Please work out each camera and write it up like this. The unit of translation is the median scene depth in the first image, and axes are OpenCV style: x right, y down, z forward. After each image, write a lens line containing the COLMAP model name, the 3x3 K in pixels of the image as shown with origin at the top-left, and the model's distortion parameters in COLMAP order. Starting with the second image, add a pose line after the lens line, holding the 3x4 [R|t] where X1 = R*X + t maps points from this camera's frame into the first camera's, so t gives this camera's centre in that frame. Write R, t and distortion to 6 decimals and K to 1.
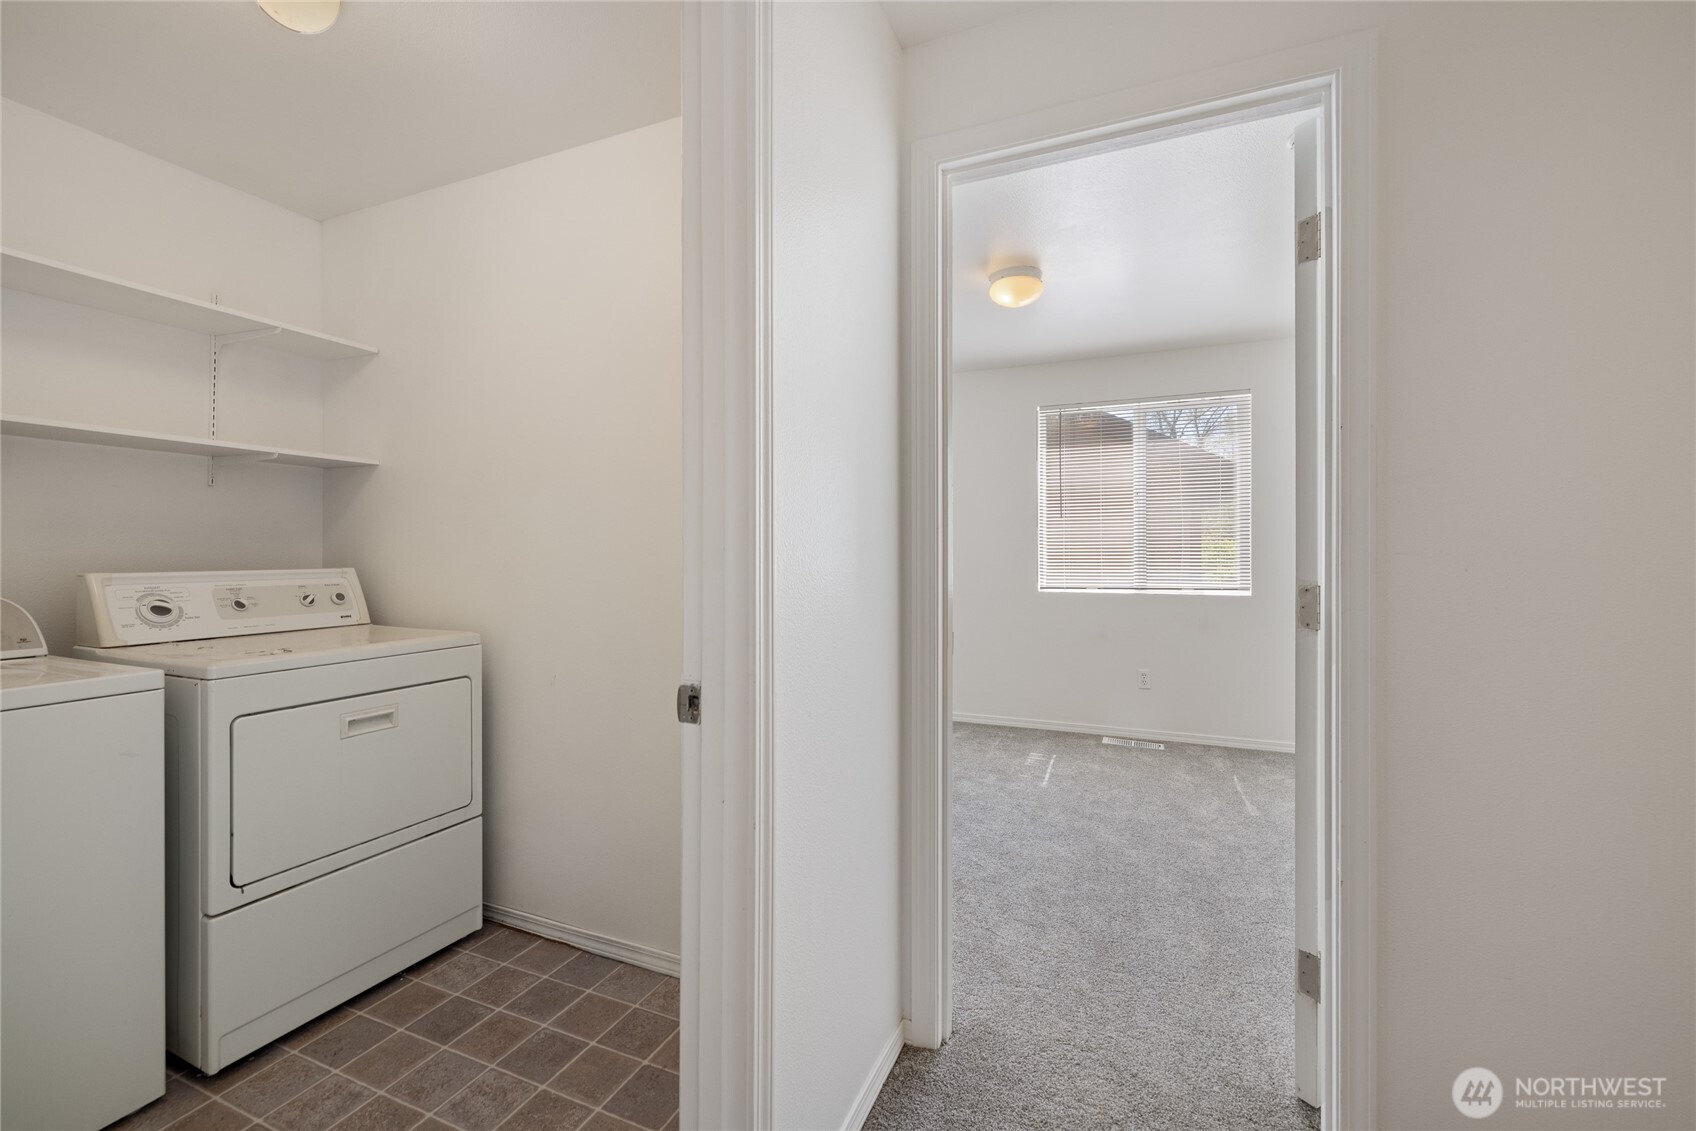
lens RADIAL K [[711.5, 0, 852.4], [0, 711.5, 554.5], [0, 0, 1]] dist [0.001328, 0.000014]
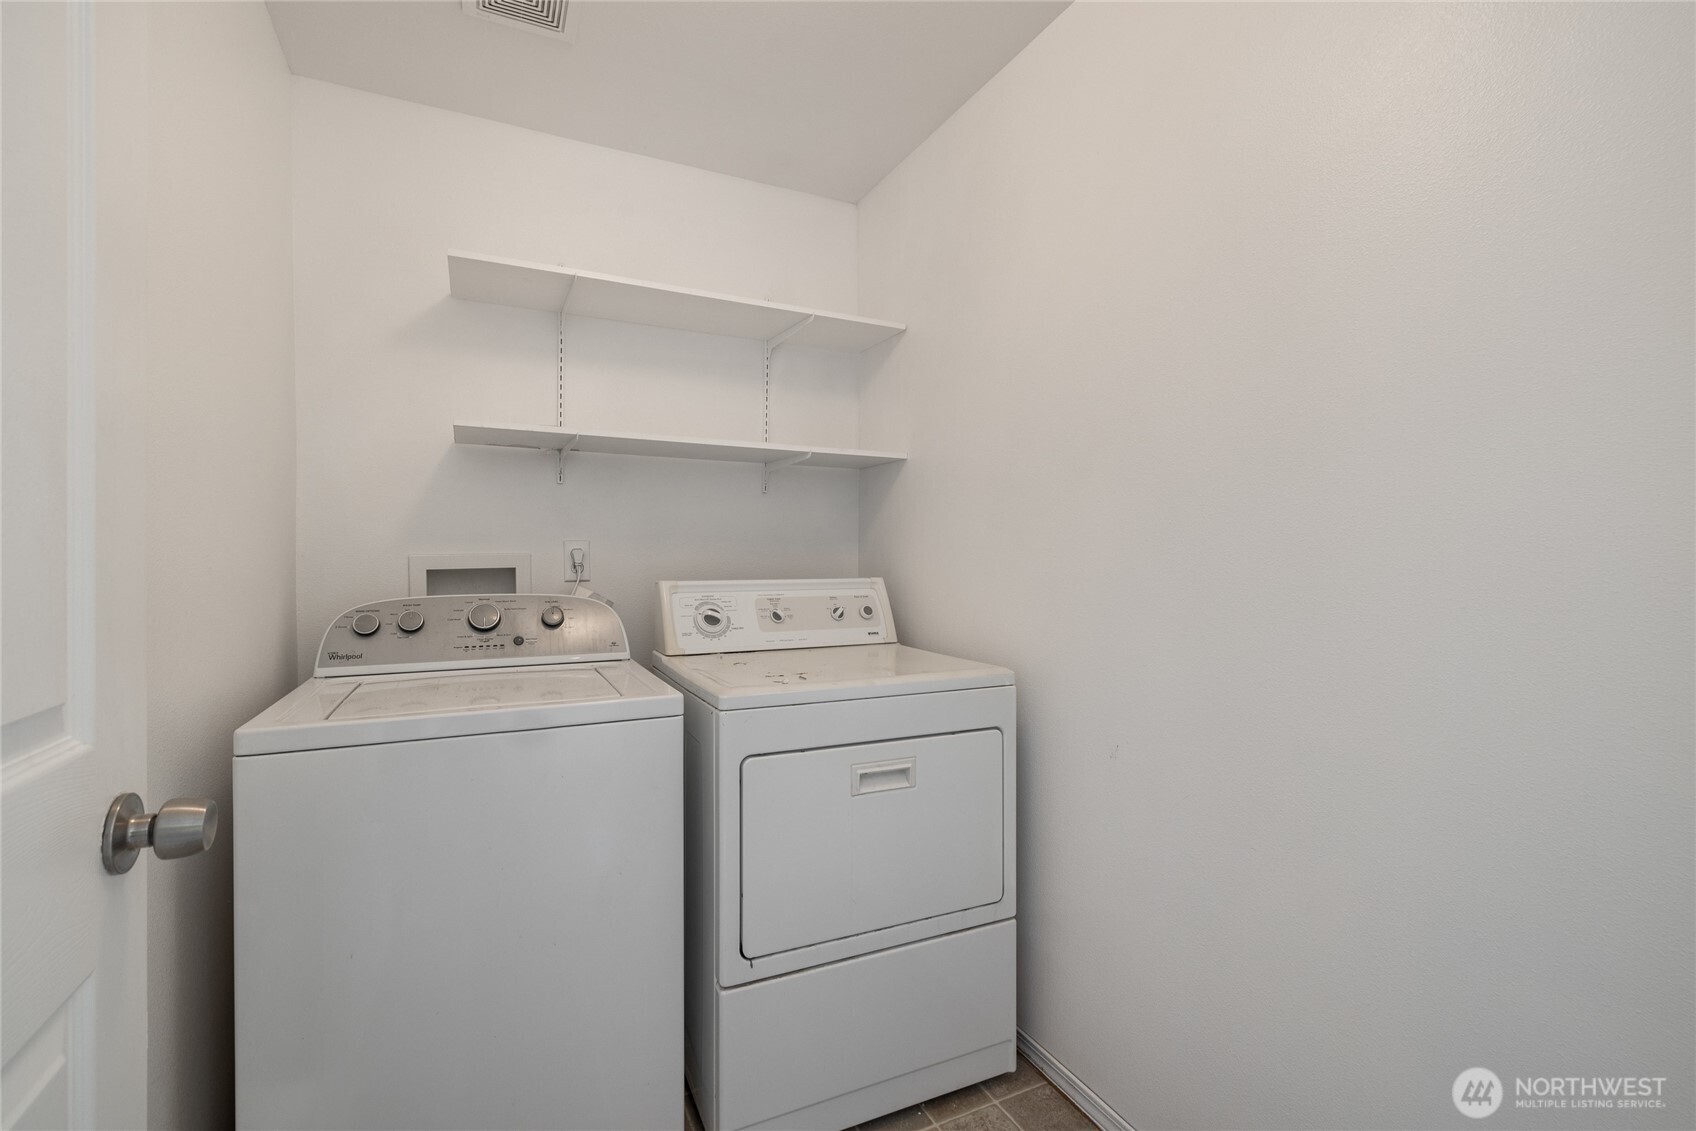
lens RADIAL K [[727.3, 0, 803.2], [0, 727.3, 563.6], [0, 0, 1]] dist [0.000753, 0.000100]
pose [[0.720573, 0.003203, -0.693372, -0.167452], [-0.001674, 0.999994, 0.002880, -0.001321], [0.693377, -0.000915, 0.720574, 0.323427]]
